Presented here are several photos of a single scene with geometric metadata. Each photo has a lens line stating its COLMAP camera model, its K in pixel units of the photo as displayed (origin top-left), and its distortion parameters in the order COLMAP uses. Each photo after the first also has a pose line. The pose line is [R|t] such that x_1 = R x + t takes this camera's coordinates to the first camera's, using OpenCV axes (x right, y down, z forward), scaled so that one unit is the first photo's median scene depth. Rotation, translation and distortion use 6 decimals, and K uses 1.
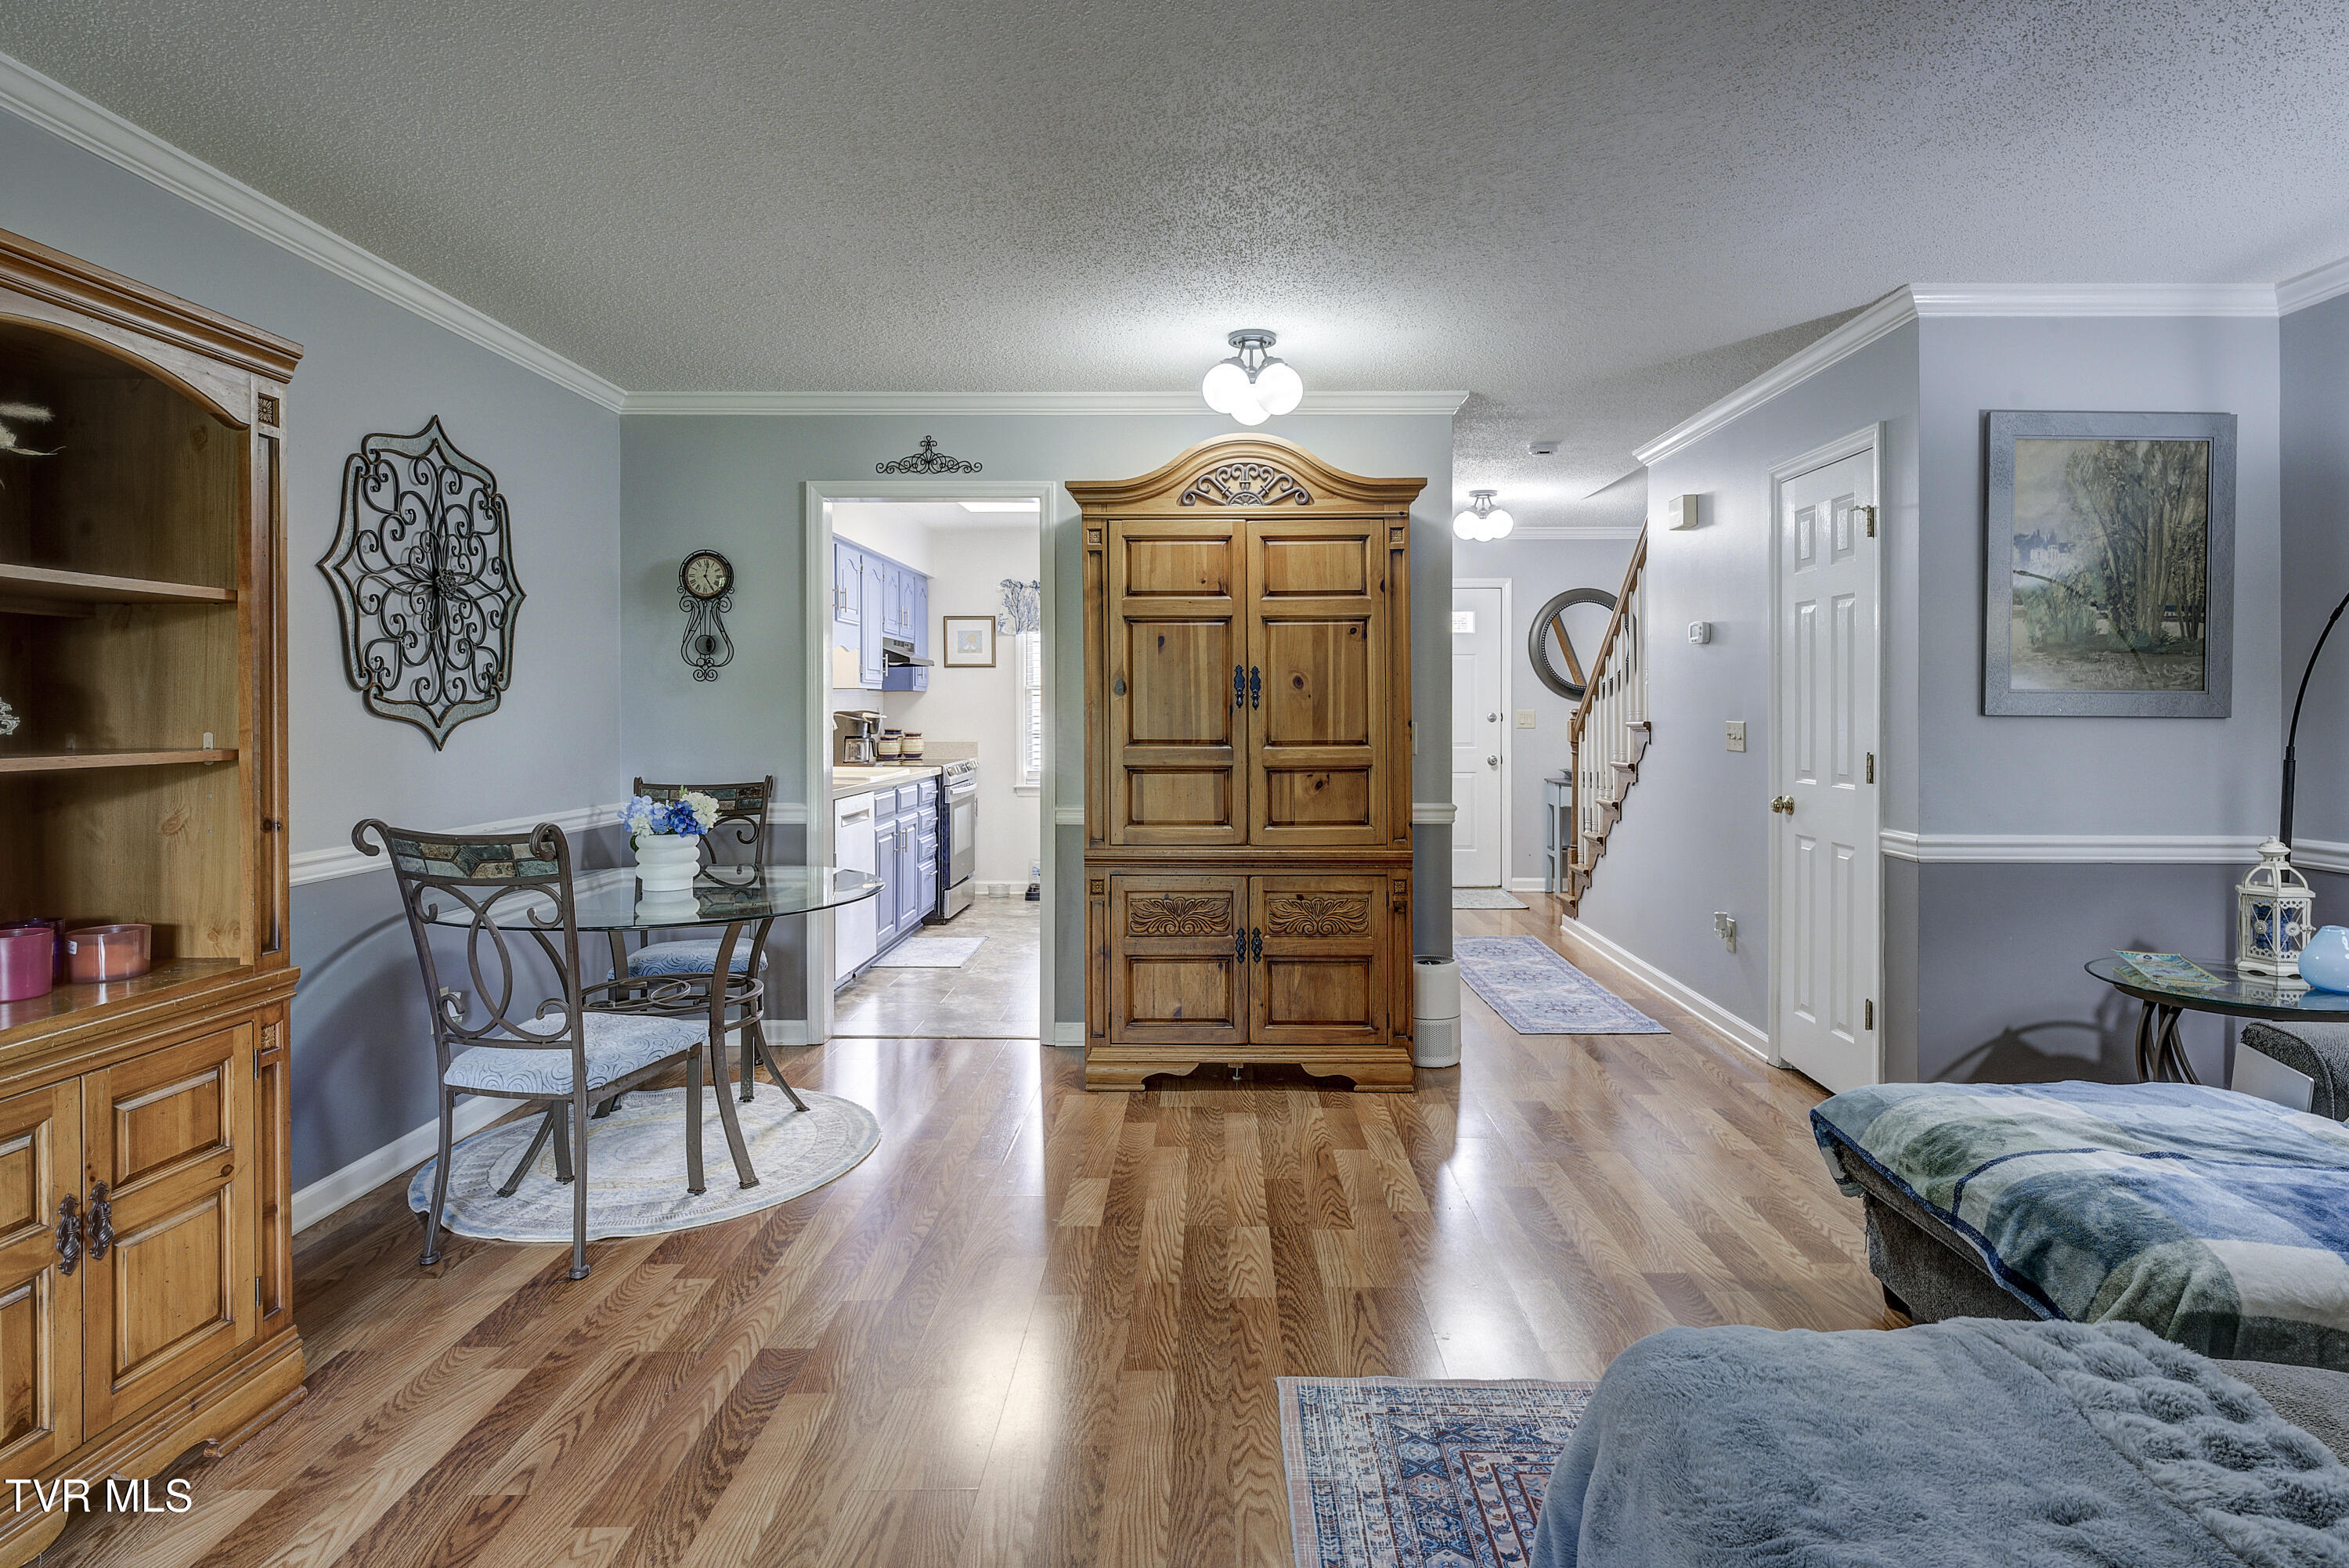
lens RADIAL K [[1276.8, 0, 1215.8], [0, 1276.8, 712.5], [0, 0, 1]] dist [-0.001555, 0.000088]
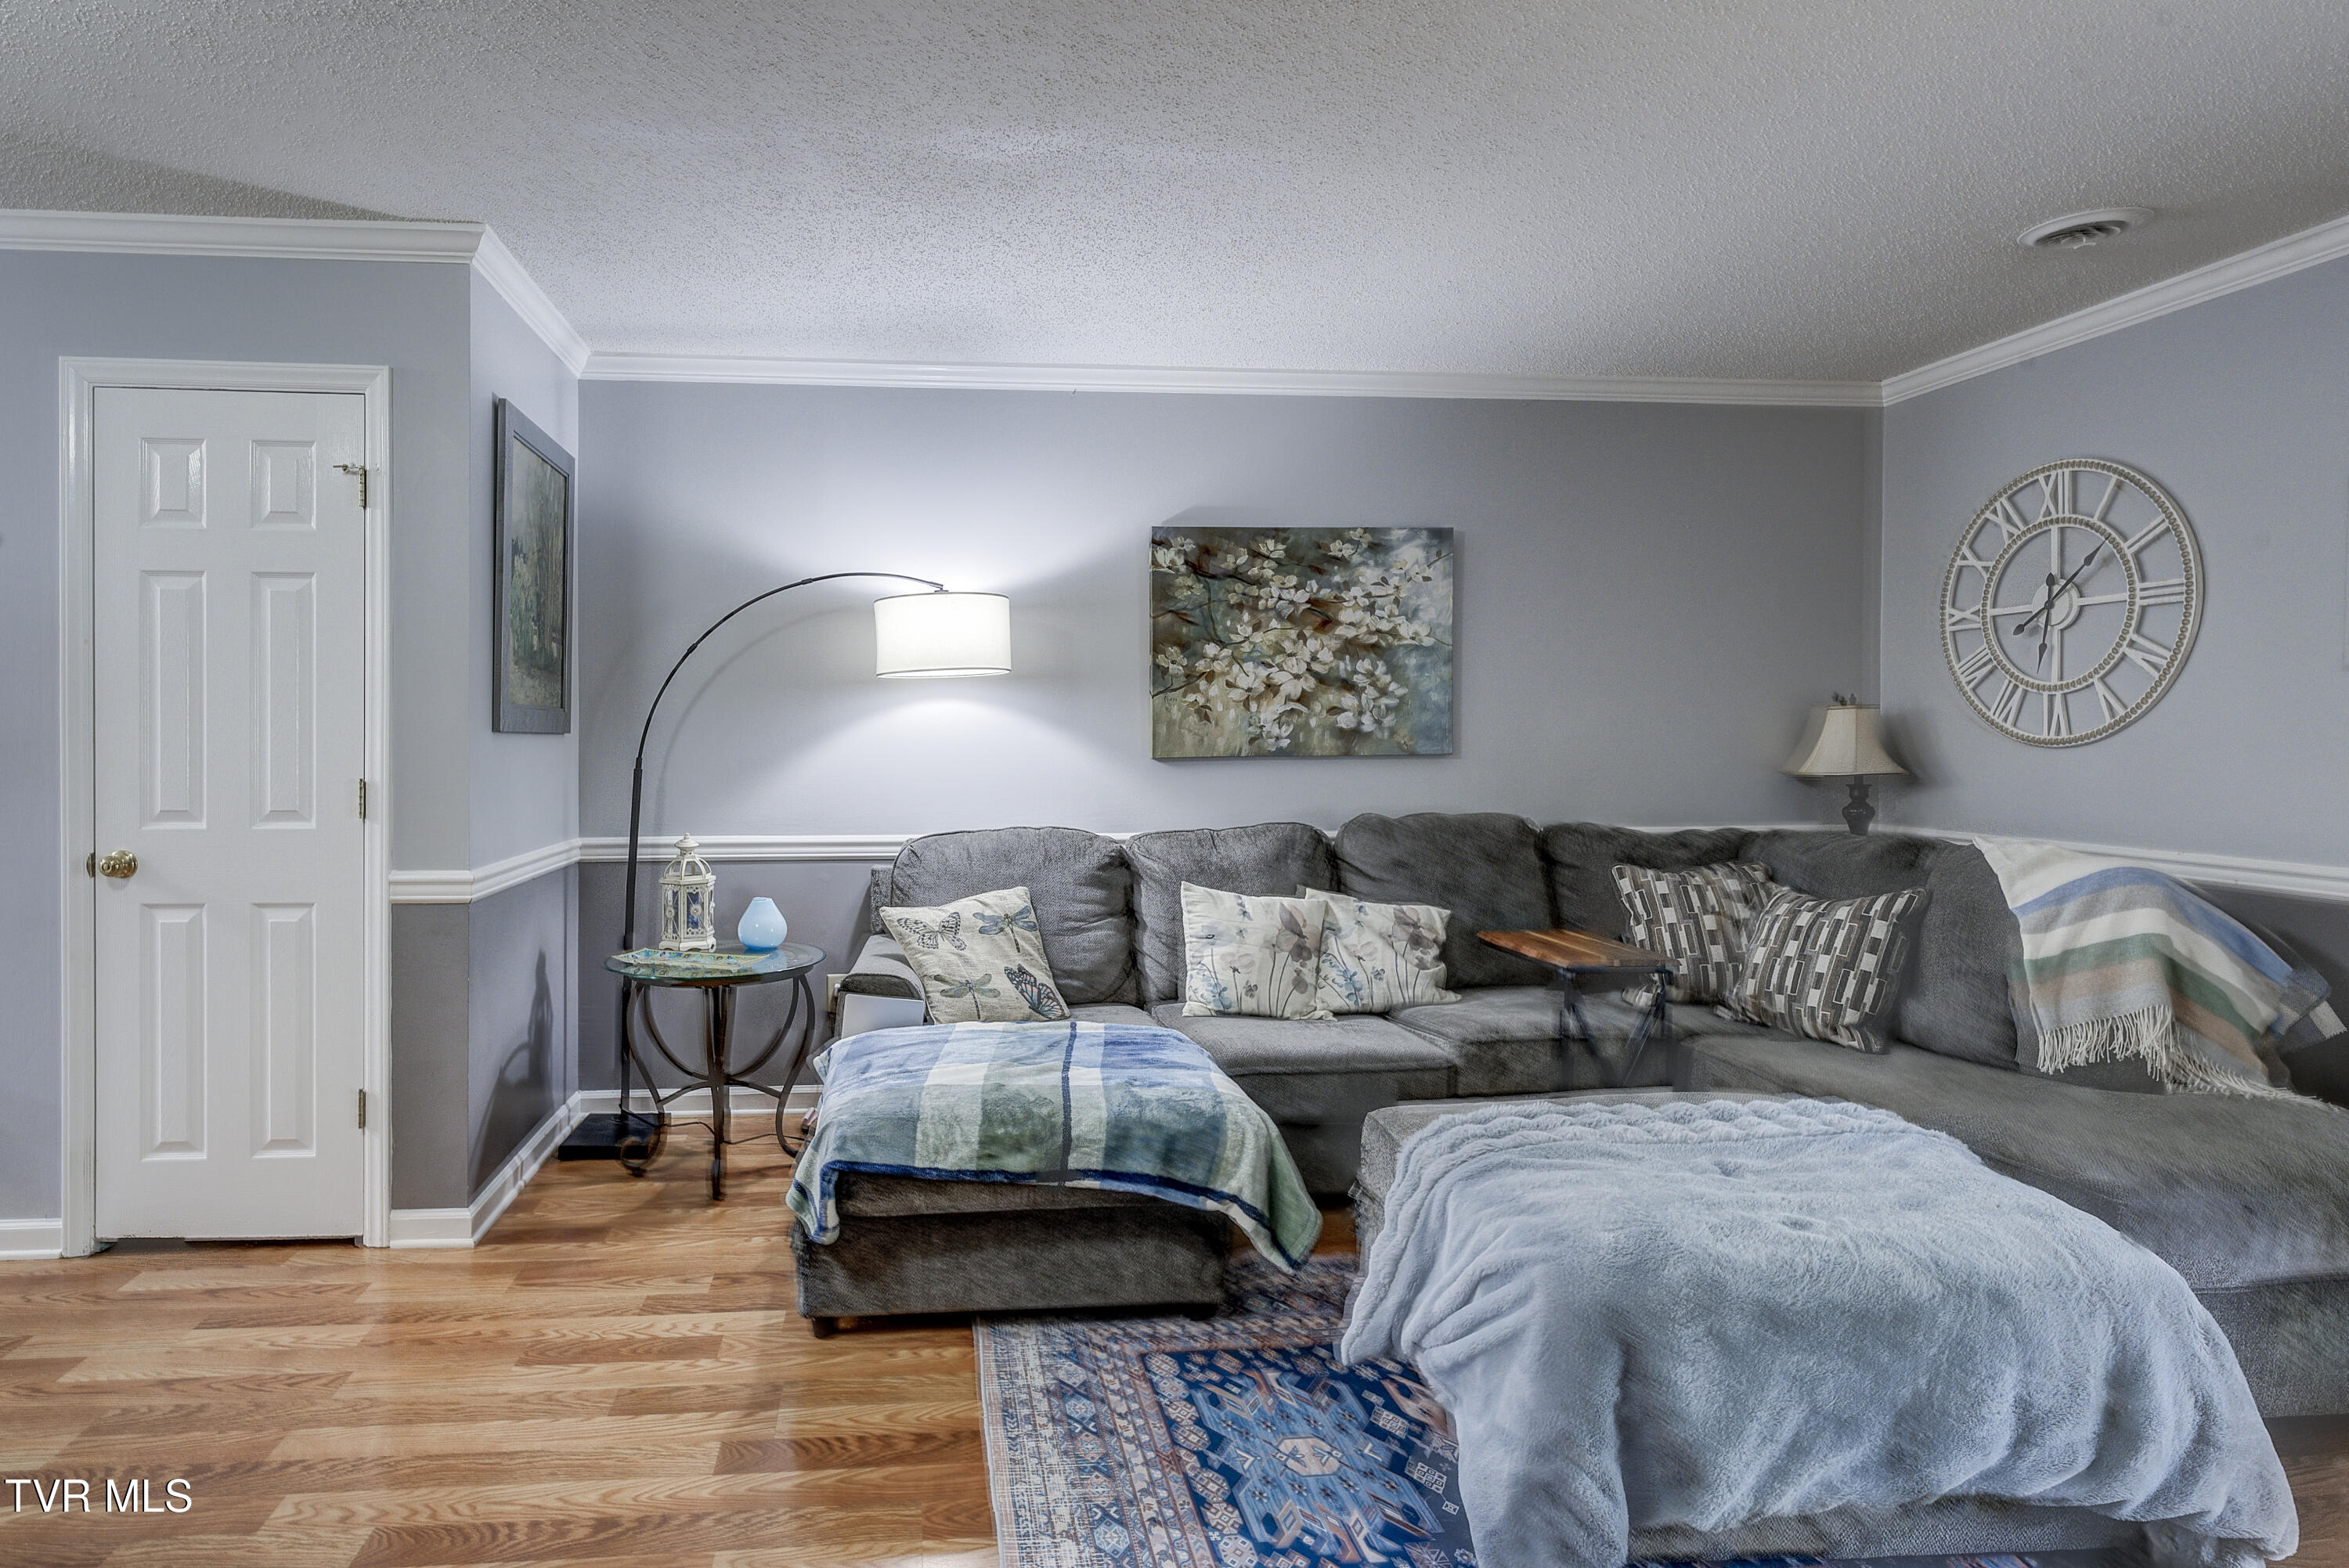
lens RADIAL K [[1277.1, 0, 1028.1], [0, 1277.1, 778.6], [0, 0, 1]] dist [0.001893, -0.000305]
pose [[-0.095543, -0.039538, 0.994640, -0.314804], [0.000376, 0.999209, 0.039756, -0.000844], [-0.995425, 0.004172, -0.095453, 0.660436]]
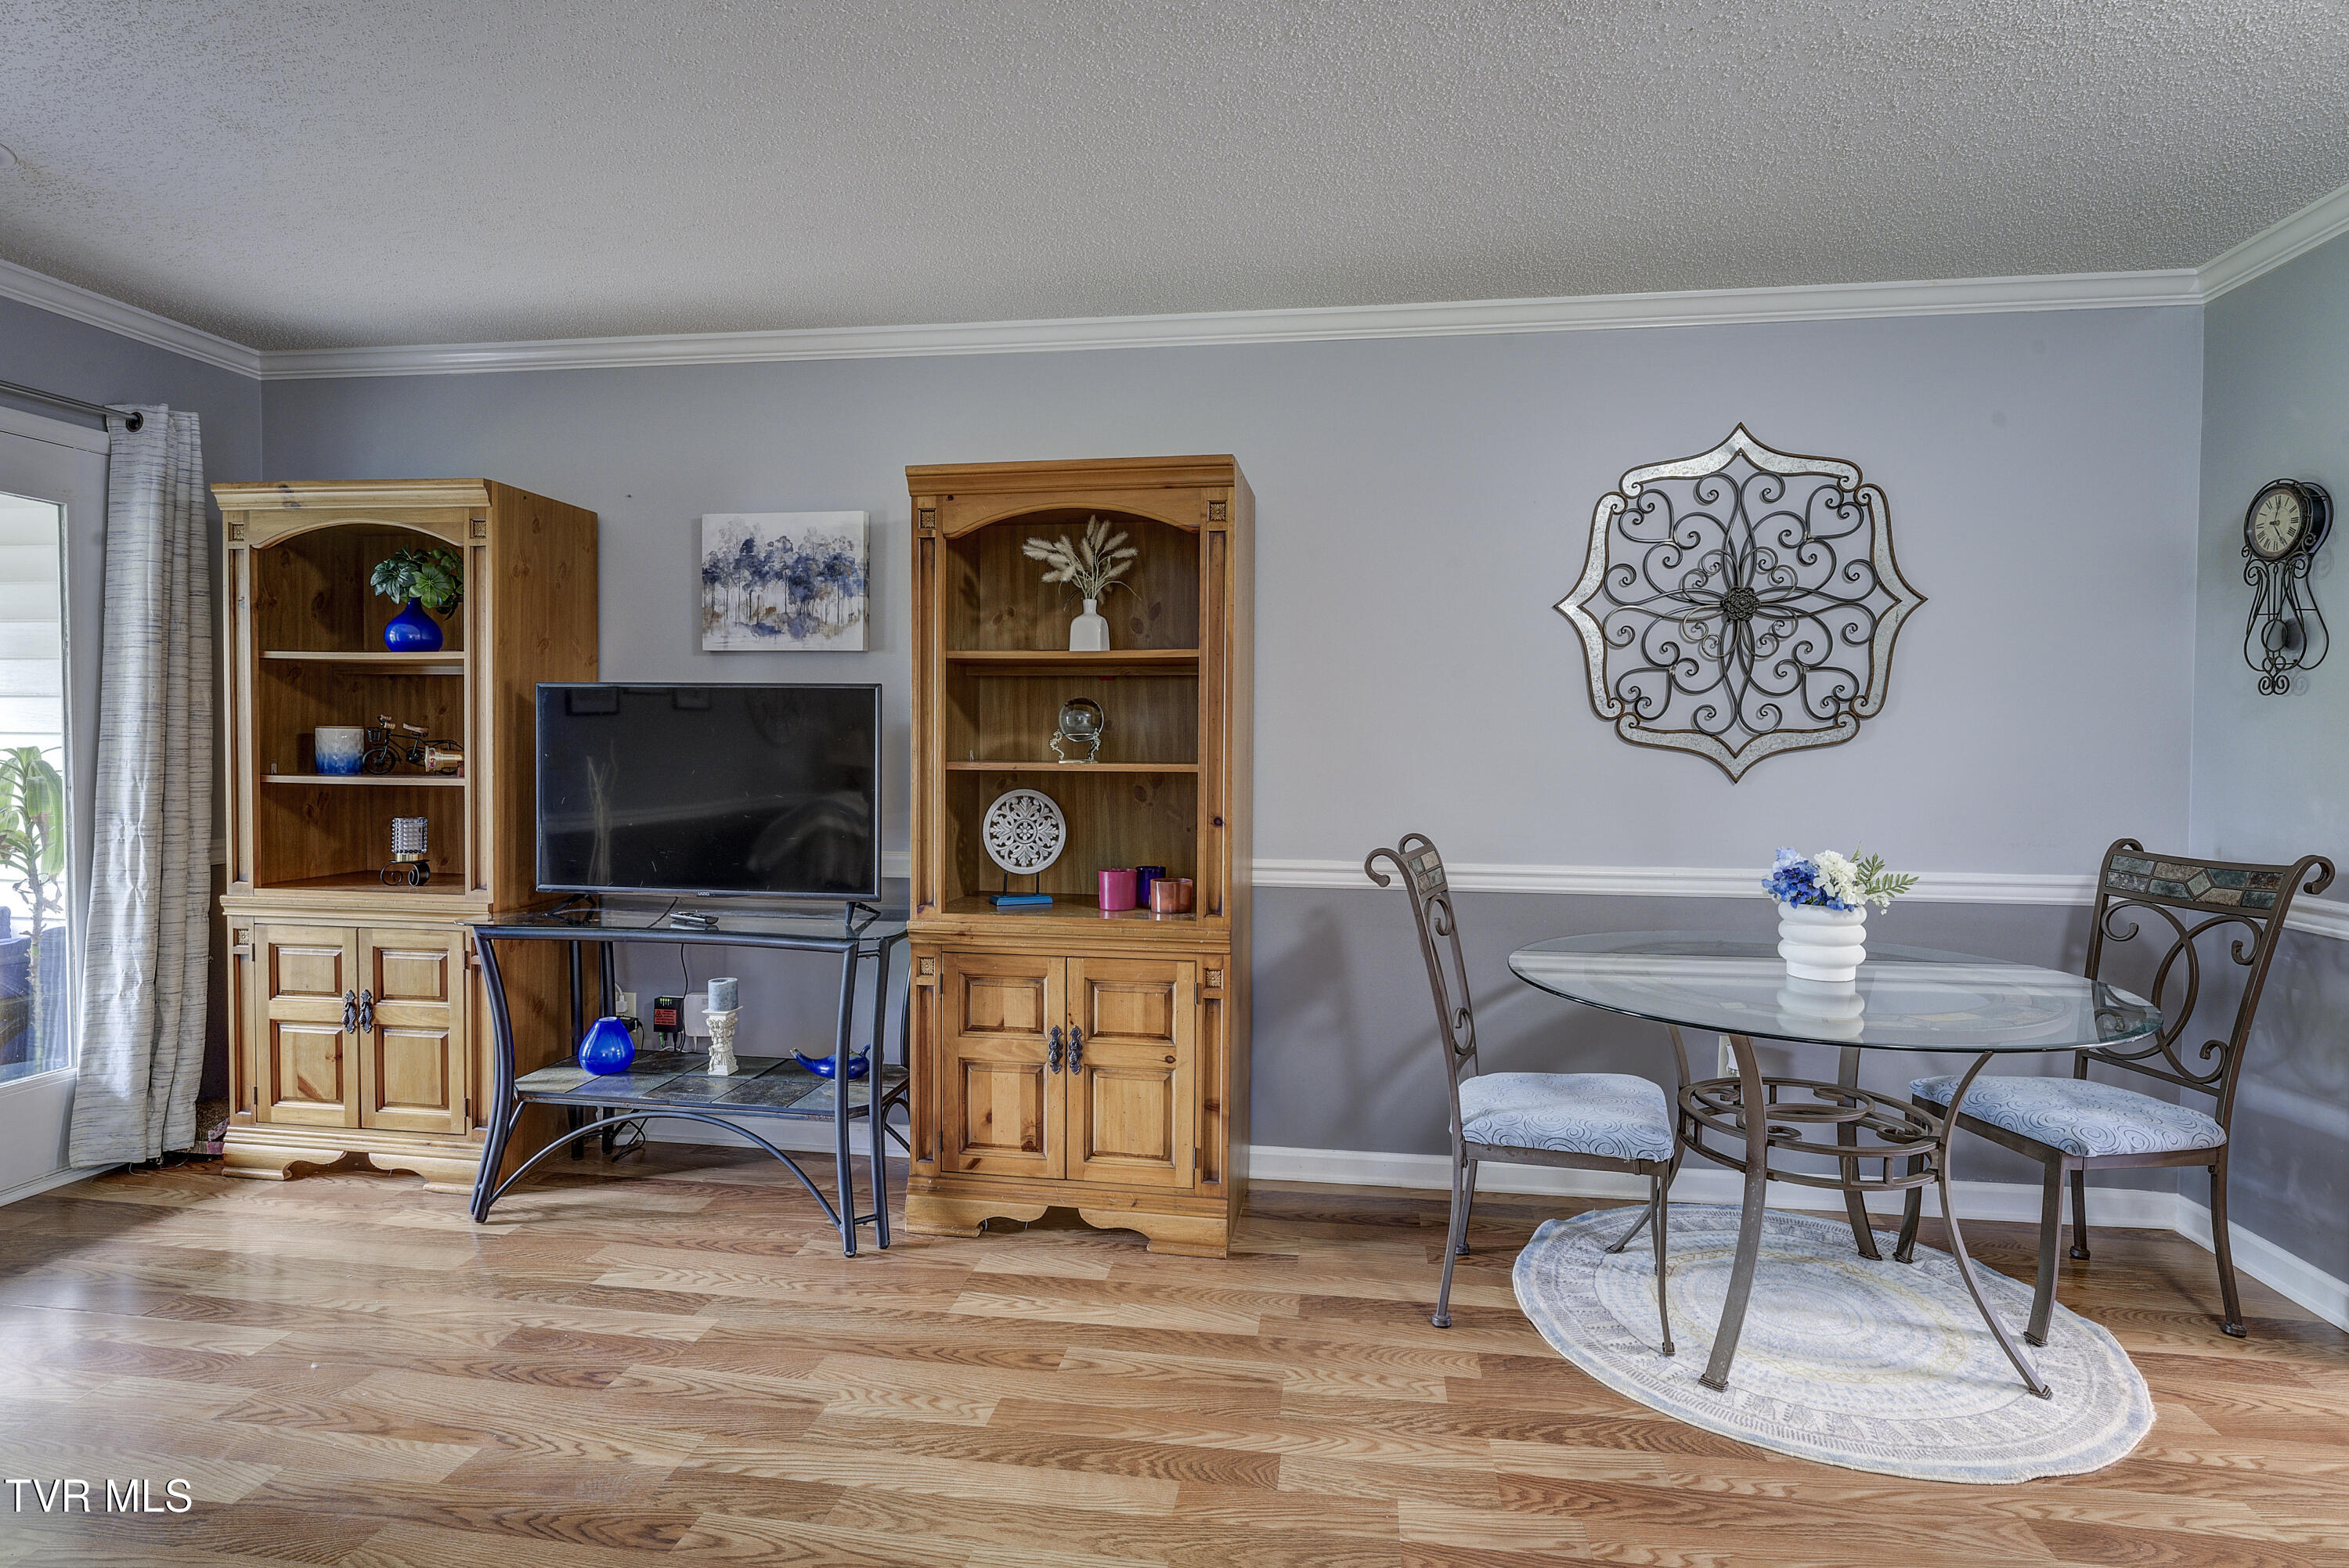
lens RADIAL K [[1210.8, 0, 1206.8], [0, 1210.8, 777.4], [0, 0, 1]] dist [-0.003650, -0.001218]
pose [[-0.156225, 0.027934, -0.987326, 0.310805], [-0.007528, 0.999537, 0.029471, 0.002433], [0.987693, 0.012036, -0.155943, 0.714200]]
